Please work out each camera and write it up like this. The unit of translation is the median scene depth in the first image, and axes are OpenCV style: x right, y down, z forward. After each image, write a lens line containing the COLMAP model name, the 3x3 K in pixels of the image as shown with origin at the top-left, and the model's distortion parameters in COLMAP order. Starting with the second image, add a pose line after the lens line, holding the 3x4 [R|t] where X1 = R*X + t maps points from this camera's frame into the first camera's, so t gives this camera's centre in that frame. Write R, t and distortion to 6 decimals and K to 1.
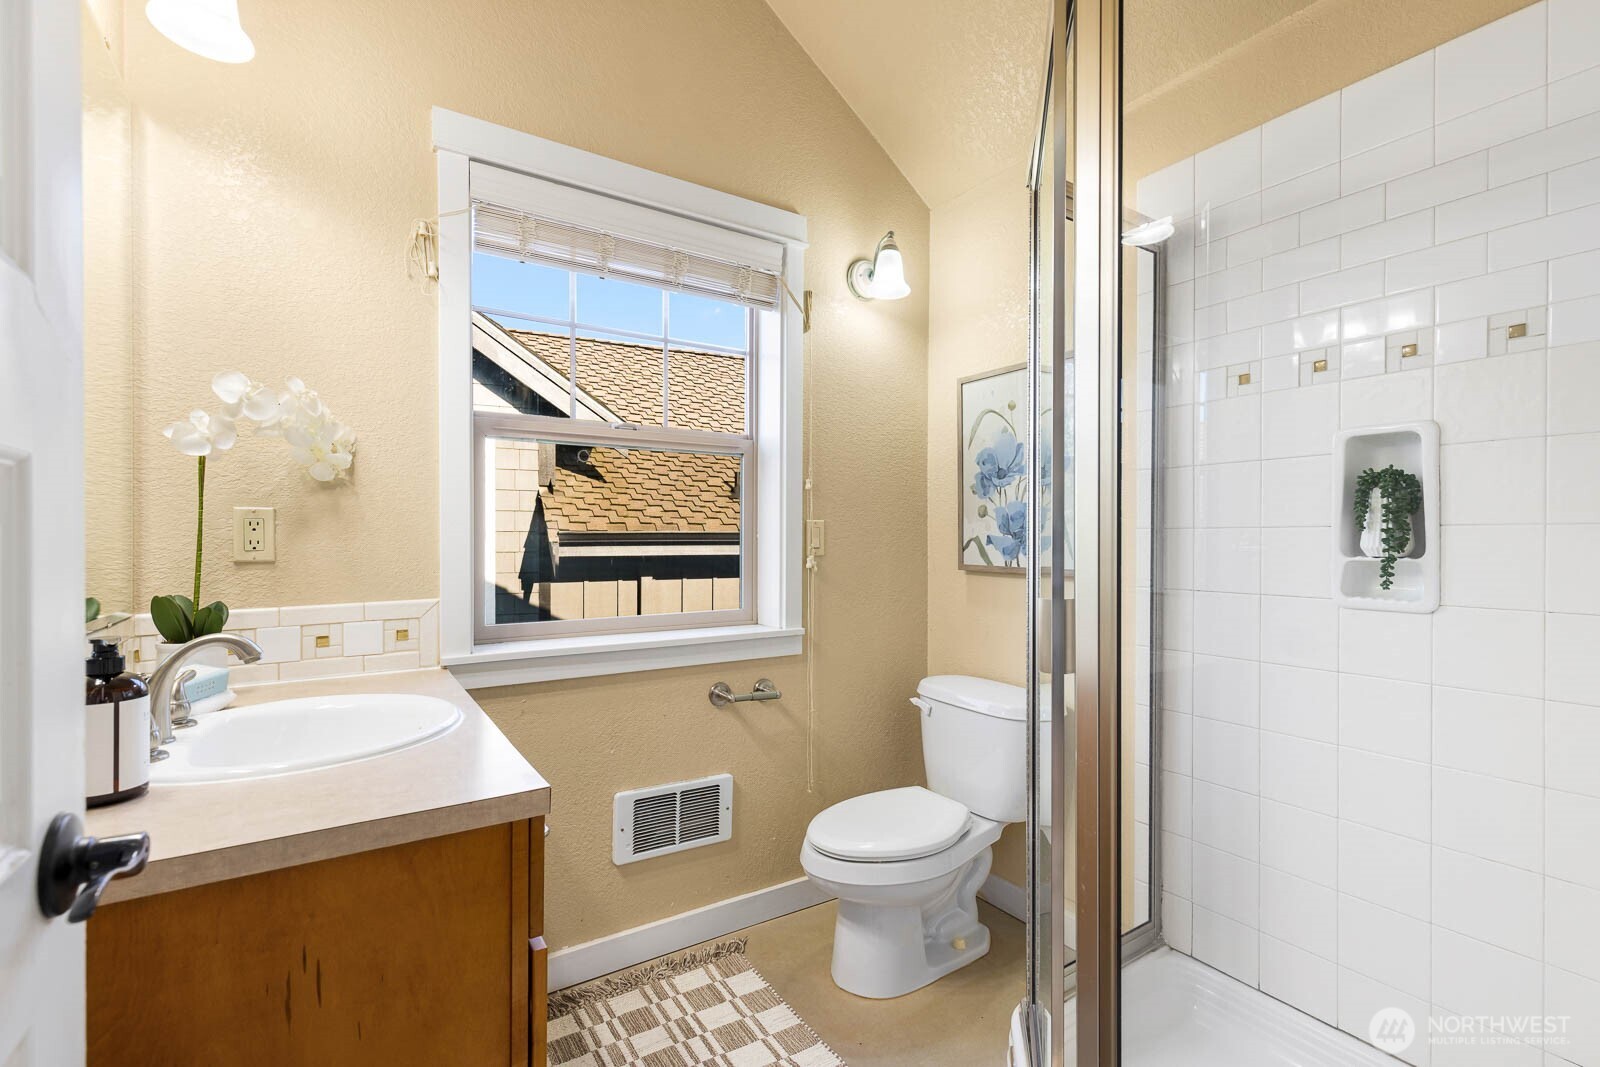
lens RADIAL K [[729.2, 0, 804.6], [0, 729.2, 528.7], [0, 0, 1]] dist [0.005855, -0.000310]
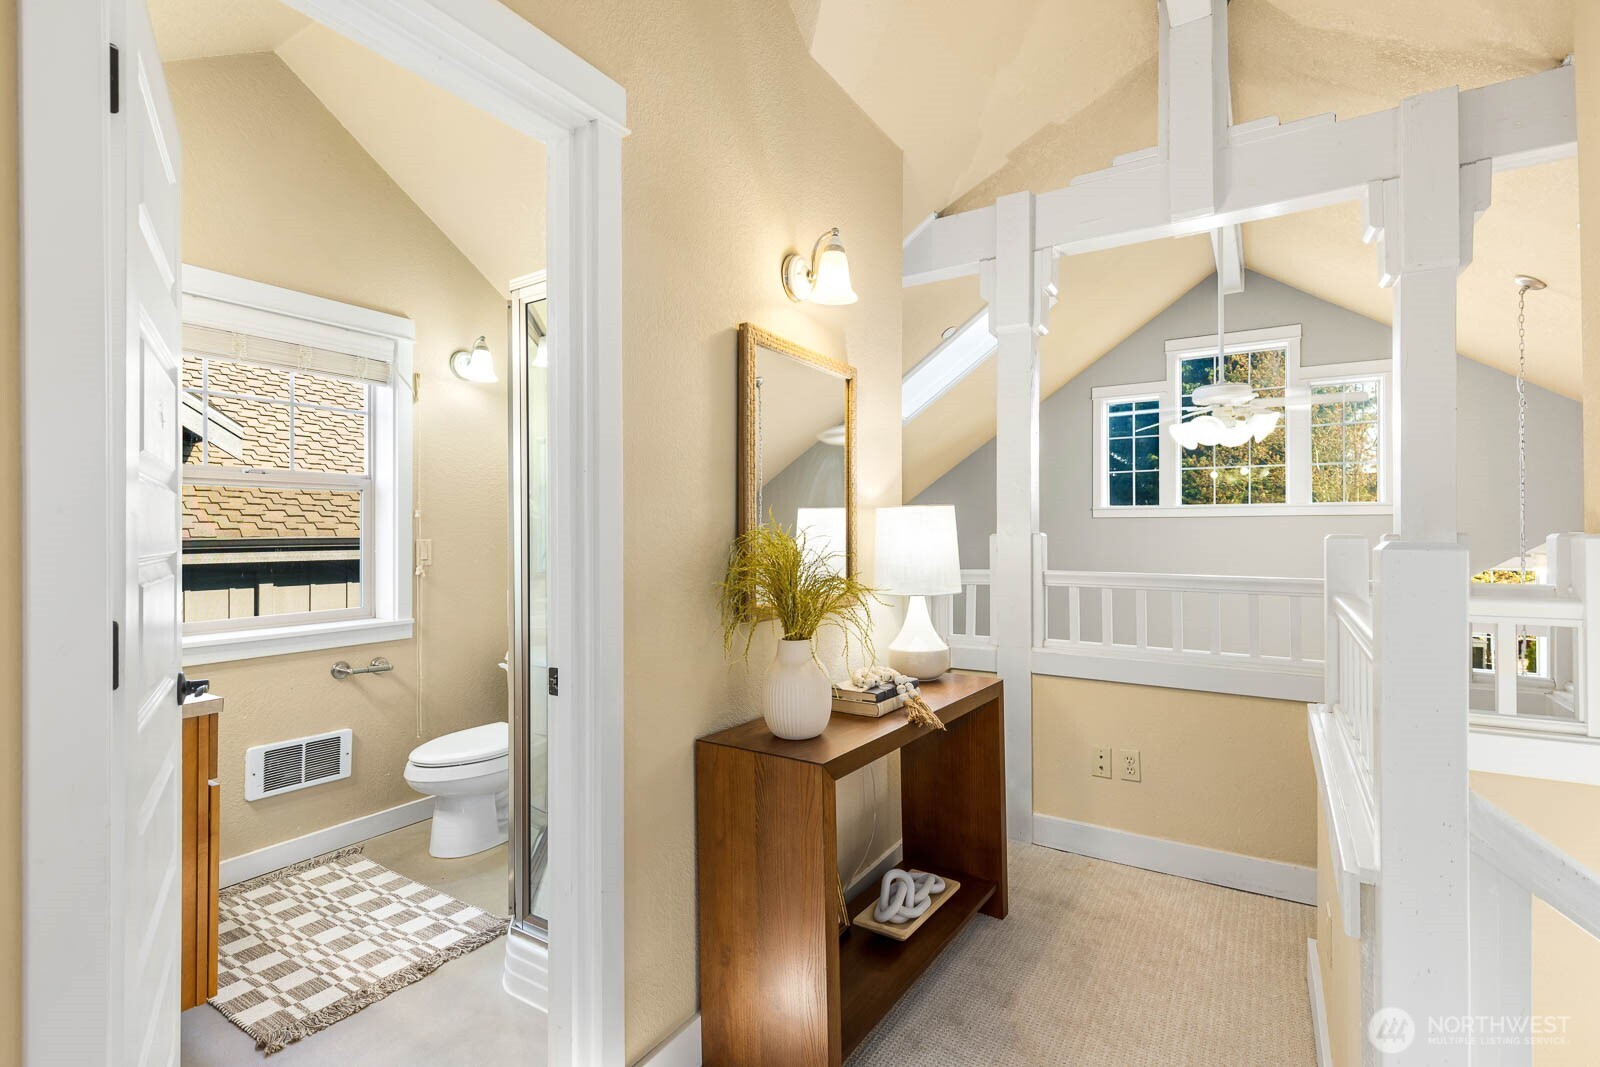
lens RADIAL K [[729.2, 0, 804.6], [0, 729.2, 528.7], [0, 0, 1]] dist [0.005855, -0.000310]
pose [[0.910315, -0.000959, 0.413914, 0.101549], [-0.001574, 0.999982, 0.005777, -0.042788], [-0.413913, -0.005911, 0.910297, -0.563704]]
